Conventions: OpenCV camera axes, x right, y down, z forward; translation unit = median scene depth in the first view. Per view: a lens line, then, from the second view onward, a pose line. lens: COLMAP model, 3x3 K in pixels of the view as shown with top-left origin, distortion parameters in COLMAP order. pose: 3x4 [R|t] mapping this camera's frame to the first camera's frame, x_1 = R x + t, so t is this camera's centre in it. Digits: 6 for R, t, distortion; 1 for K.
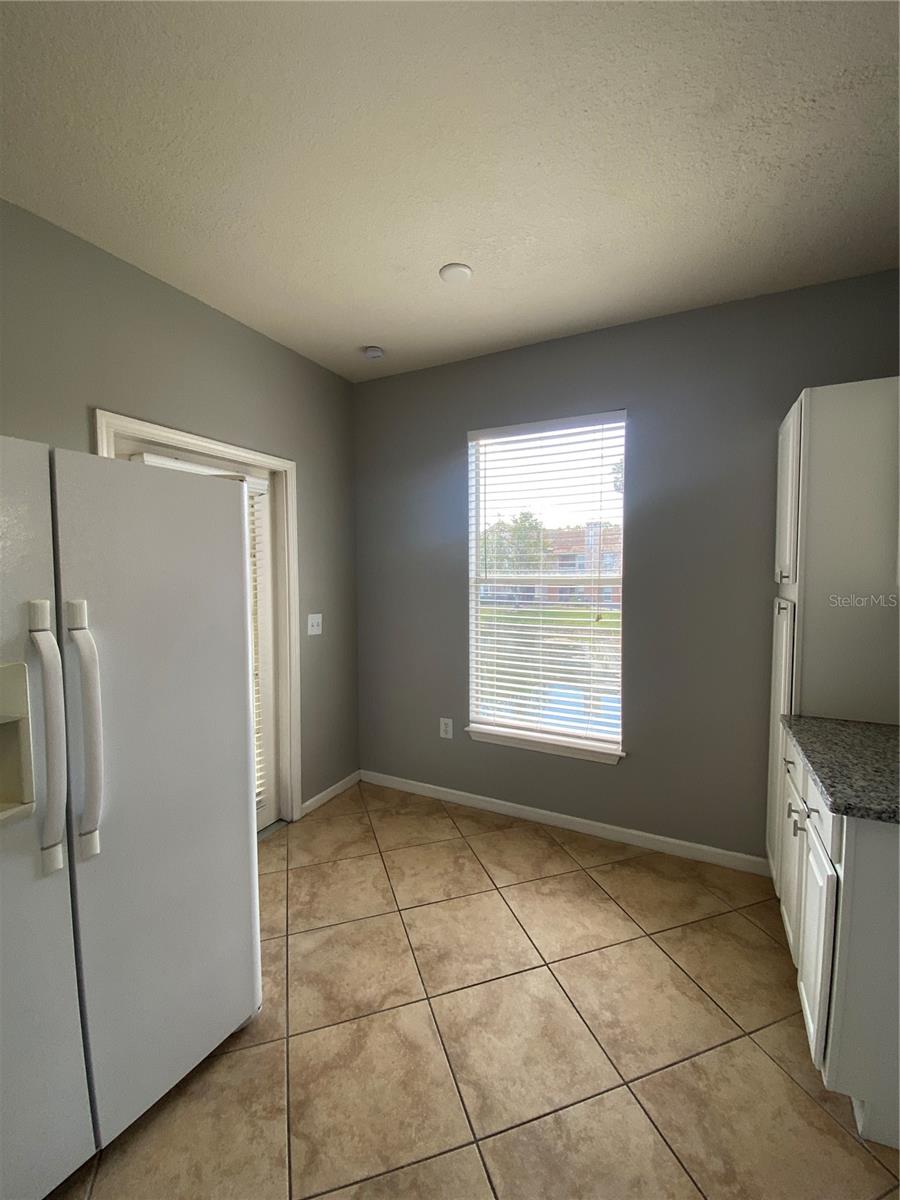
lens RADIAL K [[488.2, 0, 440.8], [0, 488.2, 594.6], [0, 0, 1]] dist [0.000329, -0.013212]
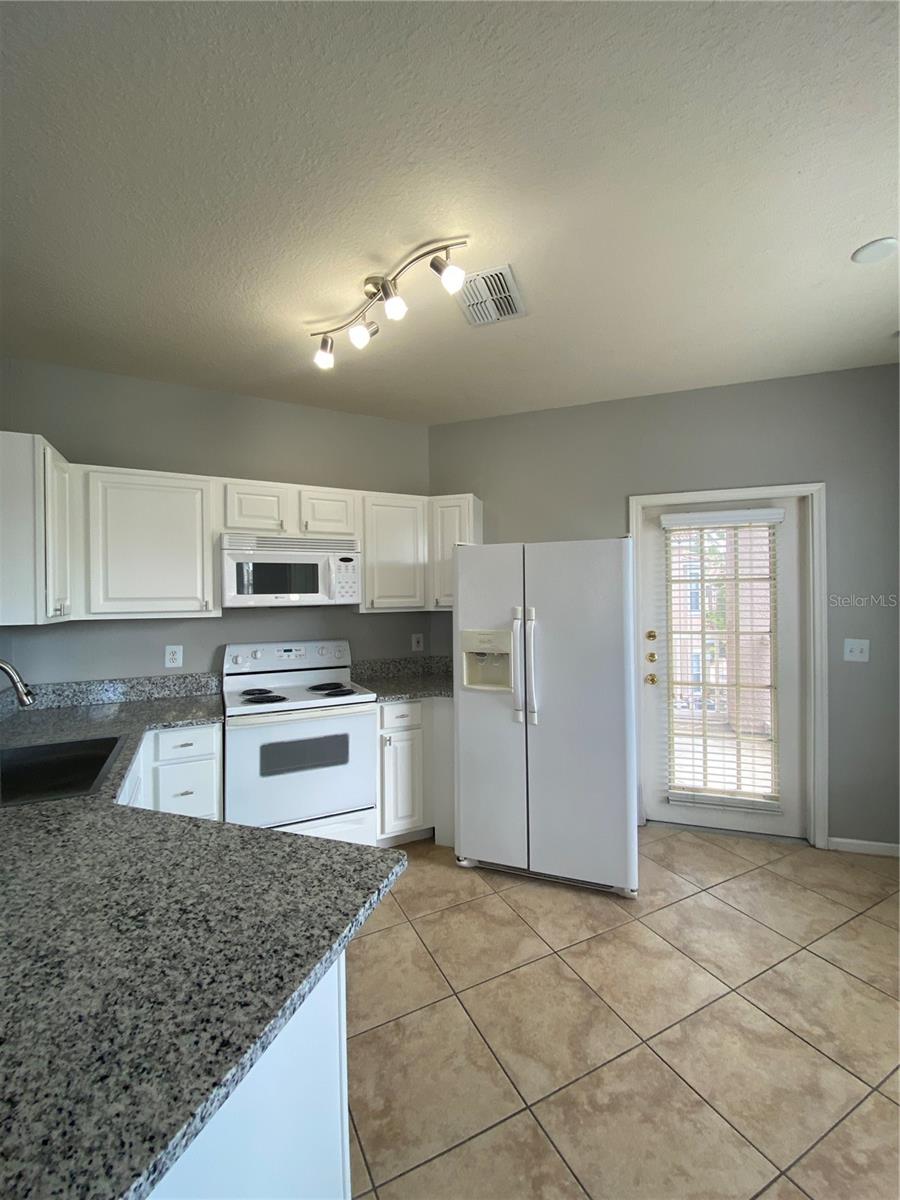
lens RADIAL K [[497.4, 0, 454.4], [0, 497.4, 594.7], [0, 0, 1]] dist [0.034163, -0.031968]
pose [[0.139648, -0.000553, -0.990201, 0.899922], [-0.038286, 0.999249, -0.005957, -0.013556], [0.989461, 0.038743, 0.139522, 0.180961]]
